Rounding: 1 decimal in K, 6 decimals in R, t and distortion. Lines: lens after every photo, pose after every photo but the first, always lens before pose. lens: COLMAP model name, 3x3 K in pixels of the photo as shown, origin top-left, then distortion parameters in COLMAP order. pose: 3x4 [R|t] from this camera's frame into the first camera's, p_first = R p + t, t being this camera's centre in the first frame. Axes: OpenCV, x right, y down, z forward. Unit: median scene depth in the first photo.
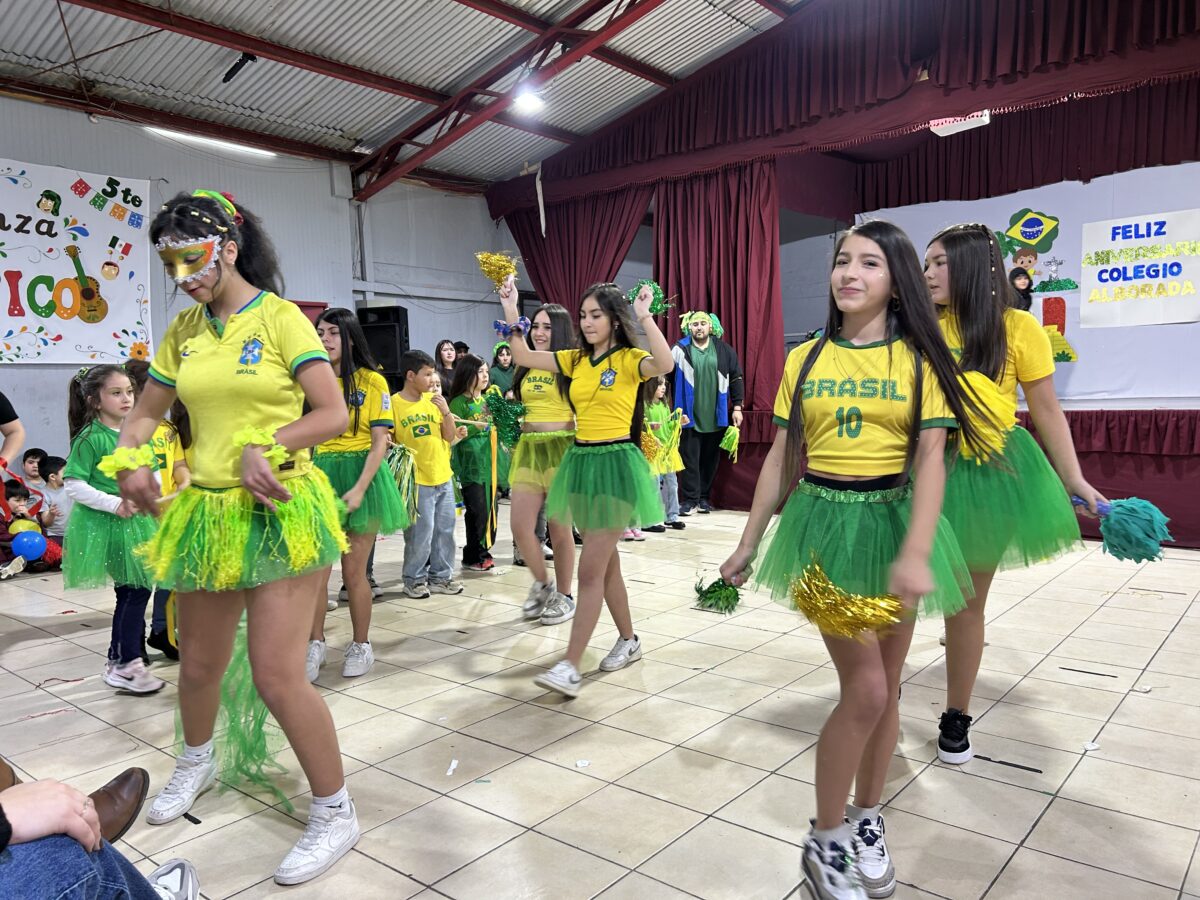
lens RADIAL K [[901.6, 0, 593.2], [0, 901.6, 450.1], [0, 0, 1]] dist [0.058760, -0.062943]
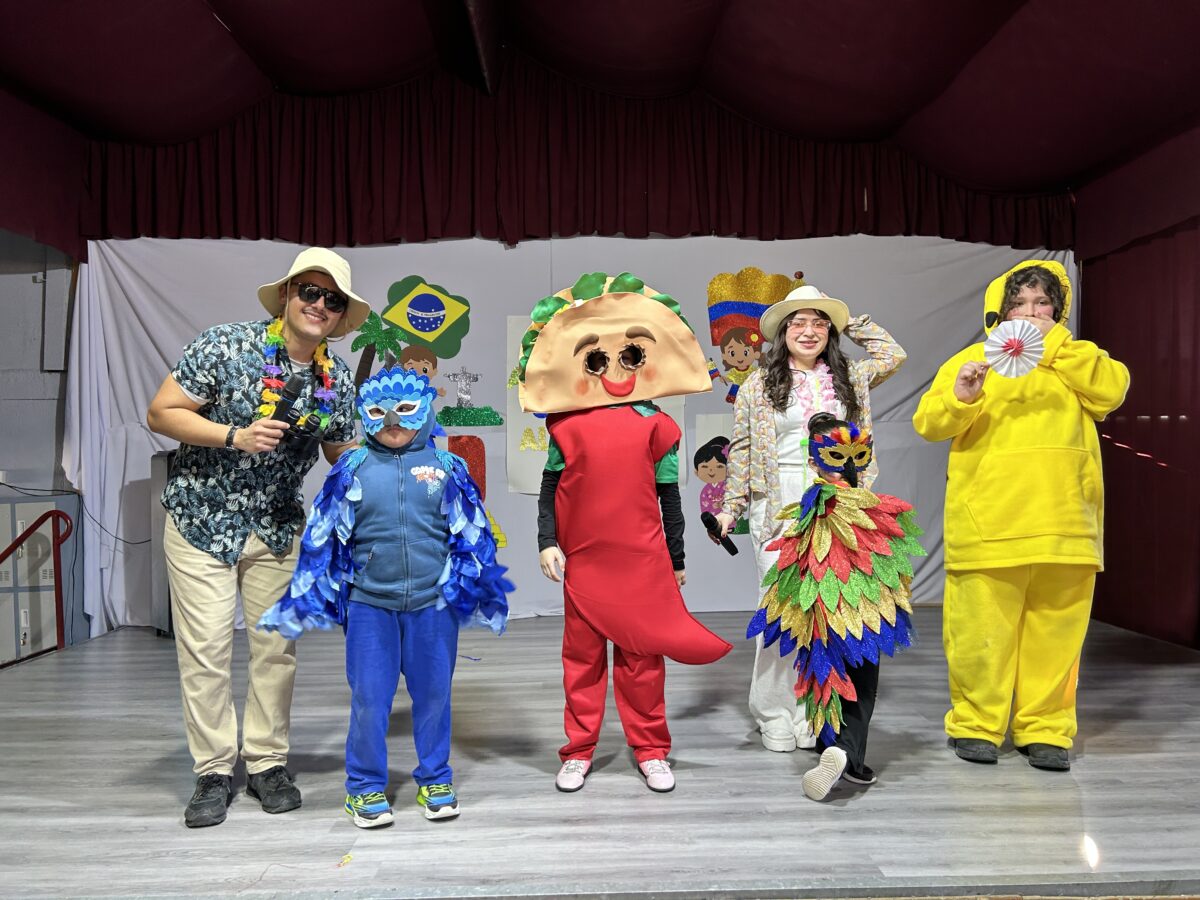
lens RADIAL K [[900.9, 0, 604.3], [0, 900.9, 454.8], [0, 0, 1]] dist [0.060401, -0.064204]
pose [[0.746464, 0.025705, 0.664929, 0.220430], [0.038018, 0.995974, -0.081183, -0.120447], [-0.664339, 0.085880, 0.742482, 0.590081]]
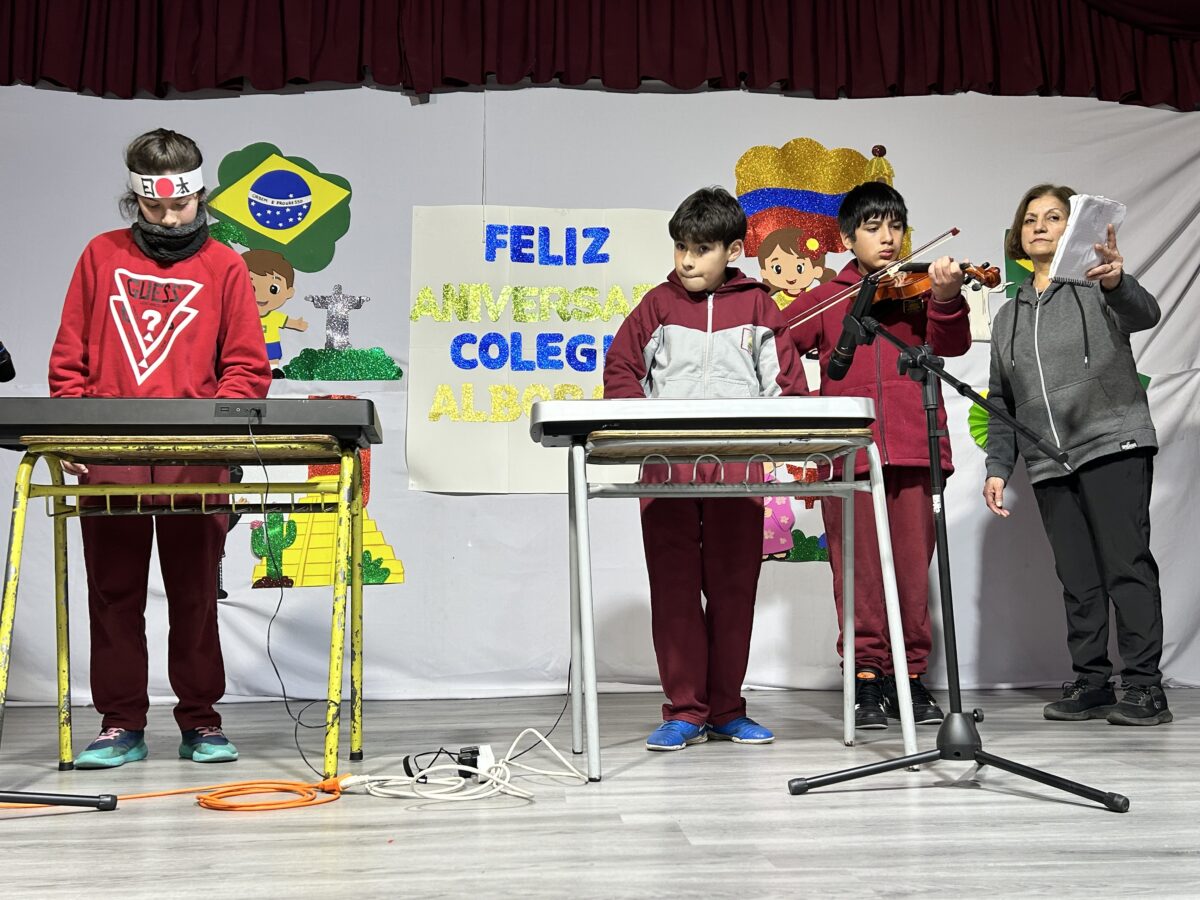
lens RADIAL K [[1170.1, 0, 600.0], [0, 1170.1, 450.0], [0, 0, 1]] dist [0.112966, -0.207450]
pose [[0.730098, 0.113848, 0.673791, 0.314843], [0.038240, 0.977672, -0.206629, -0.059740], [-0.682271, 0.176625, 0.709443, 0.696981]]
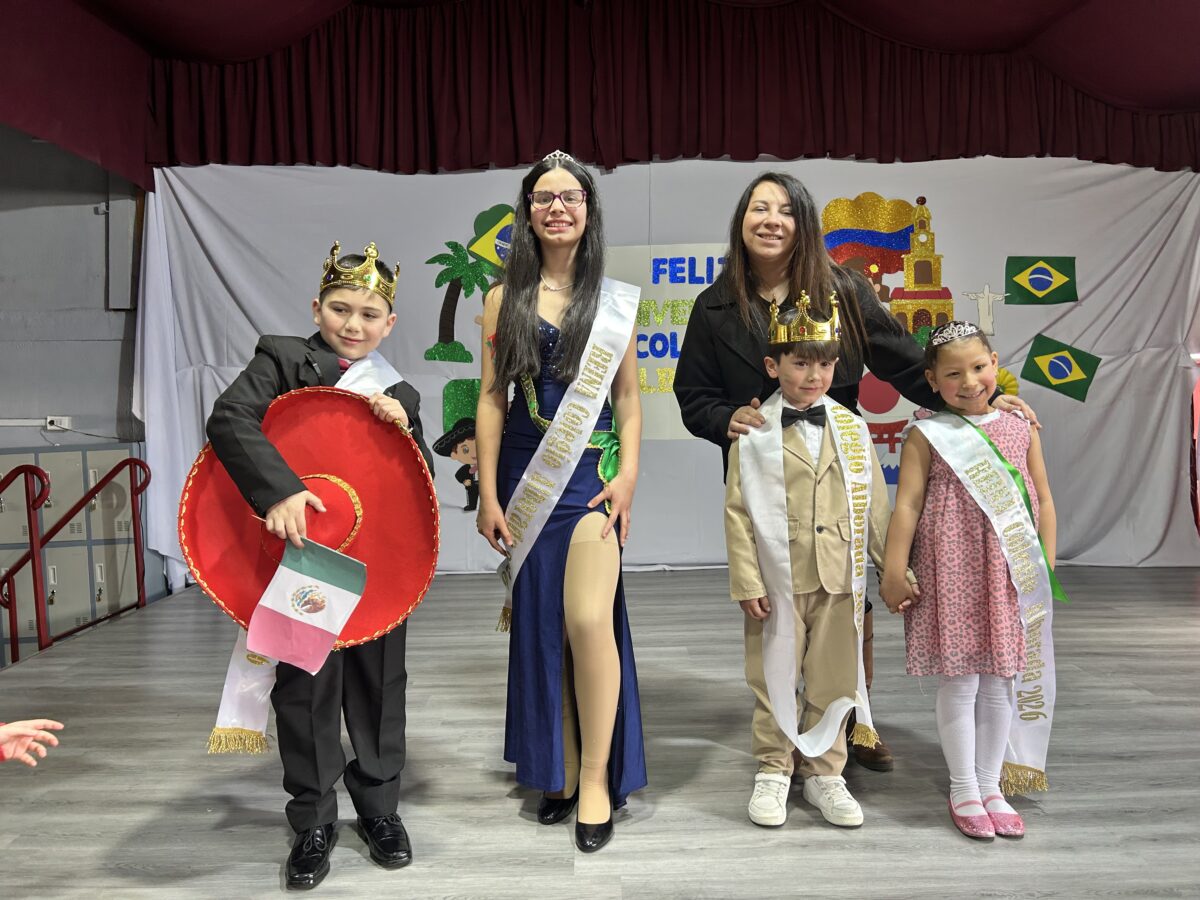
lens RADIAL K [[906.6, 0, 602.7], [0, 906.6, 435.9], [0, 0, 1]] dist [0.037433, -0.036879]
pose [[0.755554, -0.001021, 0.655086, 0.203527], [0.039406, 0.998259, -0.043894, -0.124072], [-0.653900, 0.058978, 0.754278, 0.661781]]
